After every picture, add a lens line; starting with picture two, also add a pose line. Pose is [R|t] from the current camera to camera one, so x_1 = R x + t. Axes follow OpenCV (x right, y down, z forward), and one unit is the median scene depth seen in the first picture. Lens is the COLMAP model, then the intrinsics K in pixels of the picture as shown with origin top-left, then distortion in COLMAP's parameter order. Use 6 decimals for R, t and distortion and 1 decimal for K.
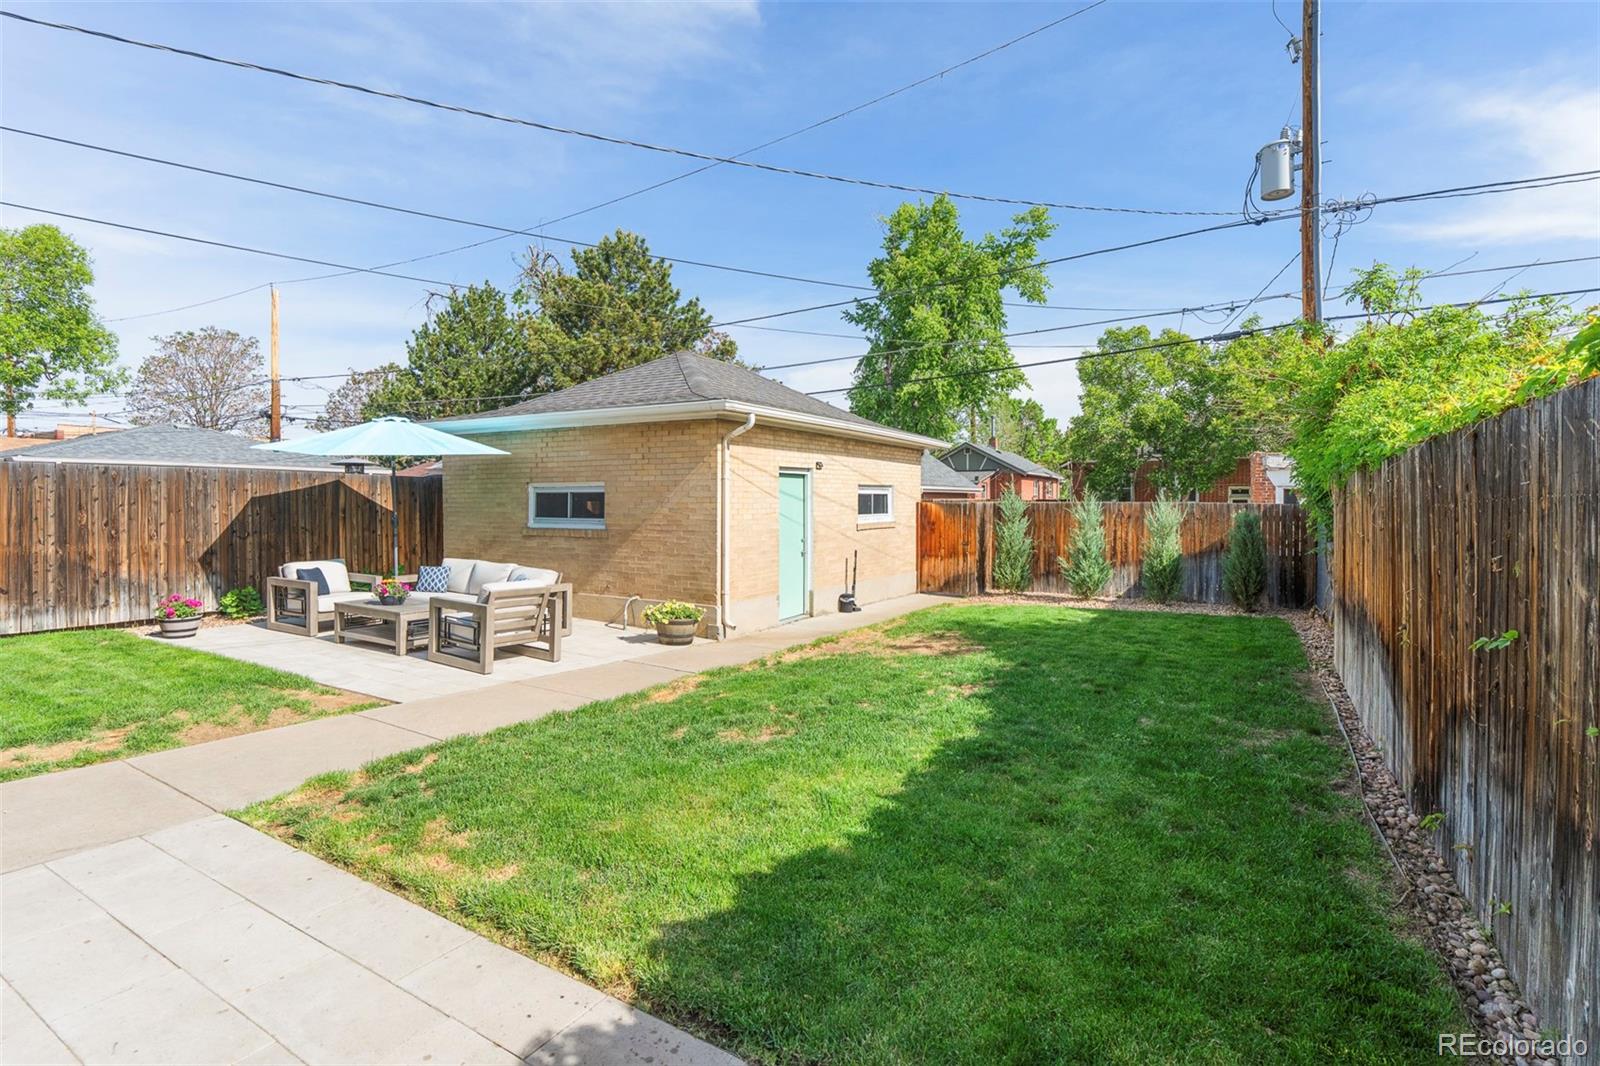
lens RADIAL K [[751.0, 0, 800.0], [0, 751.0, 533.0], [0, 0, 1]] dist [-0.000765, -0.000112]
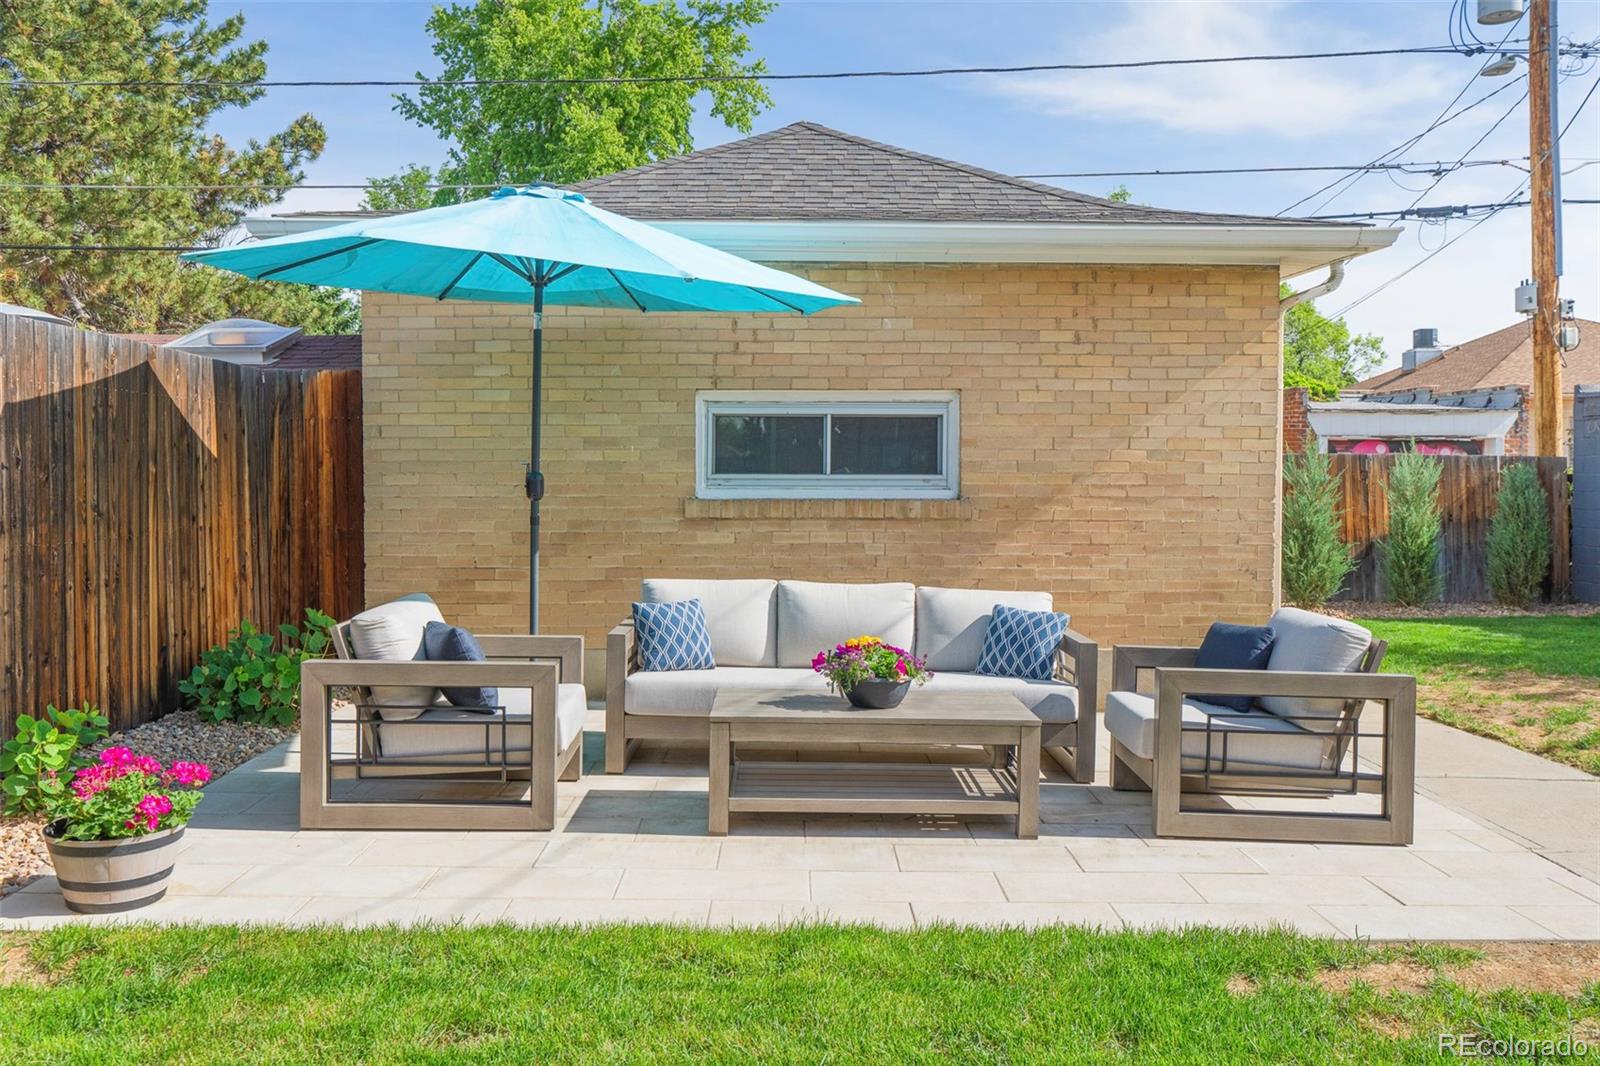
lens RADIAL K [[1280.6, 0, 800.0], [0, 1280.6, 533.0], [0, 0, 1]] dist [0.003181, 0.001320]
pose [[0.855716, -0.025589, 0.516813, -0.714893], [0.020464, 0.999669, 0.015614, 0.001636], [-0.517041, -0.002785, 0.855956, 0.392195]]
